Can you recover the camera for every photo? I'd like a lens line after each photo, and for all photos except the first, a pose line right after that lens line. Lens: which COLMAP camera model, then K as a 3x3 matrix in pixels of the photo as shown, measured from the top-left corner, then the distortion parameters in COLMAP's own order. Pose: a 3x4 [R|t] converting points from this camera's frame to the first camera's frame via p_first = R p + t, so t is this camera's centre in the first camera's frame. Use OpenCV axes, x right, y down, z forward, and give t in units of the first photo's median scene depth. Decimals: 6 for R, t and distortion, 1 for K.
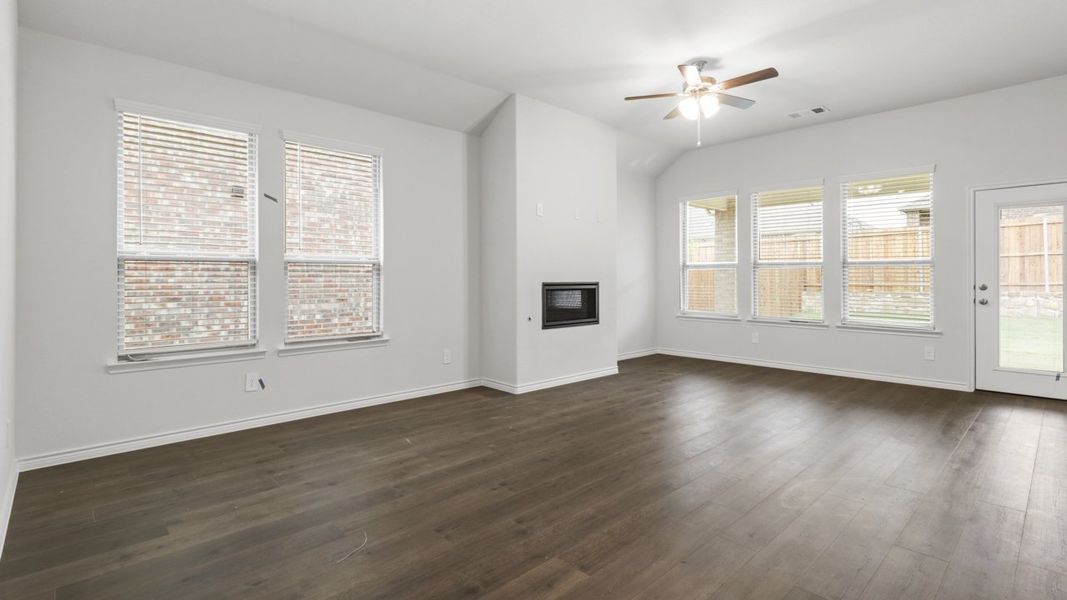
lens RADIAL K [[496.5, 0, 531.6], [0, 496.5, 283.1], [0, 0, 1]] dist [0.004540, -0.002116]
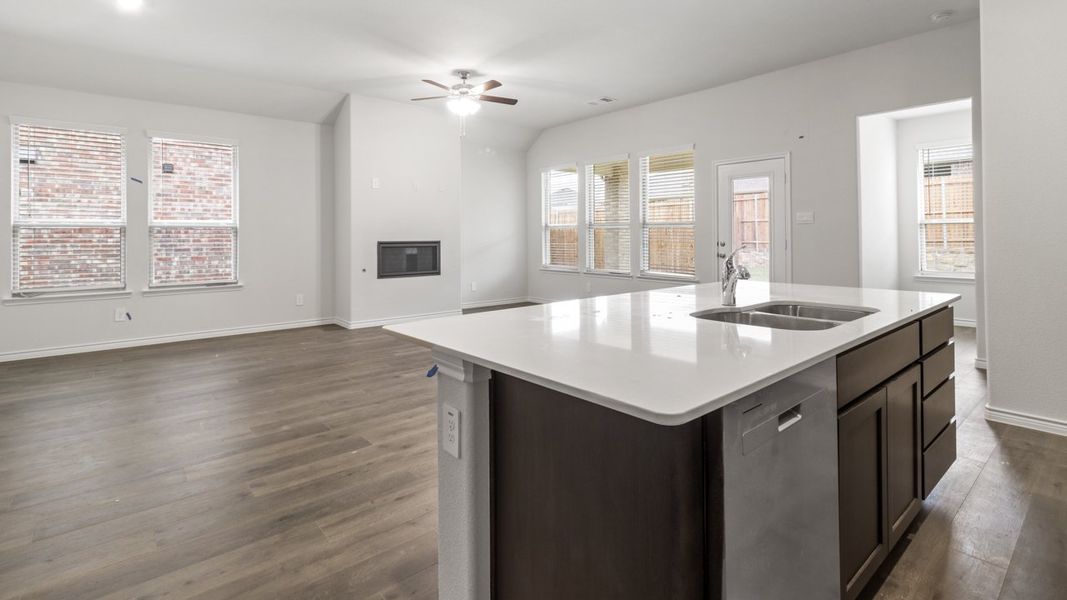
lens RADIAL K [[496.5, 0, 543.3], [0, 496.5, 232.8], [0, 0, 1]] dist [0.004540, -0.002116]
pose [[0.998735, -0.003999, -0.050126, 0.466261], [0.003119, 0.999840, -0.017616, 0.000641], [0.050188, 0.017437, 0.998588, -0.217957]]
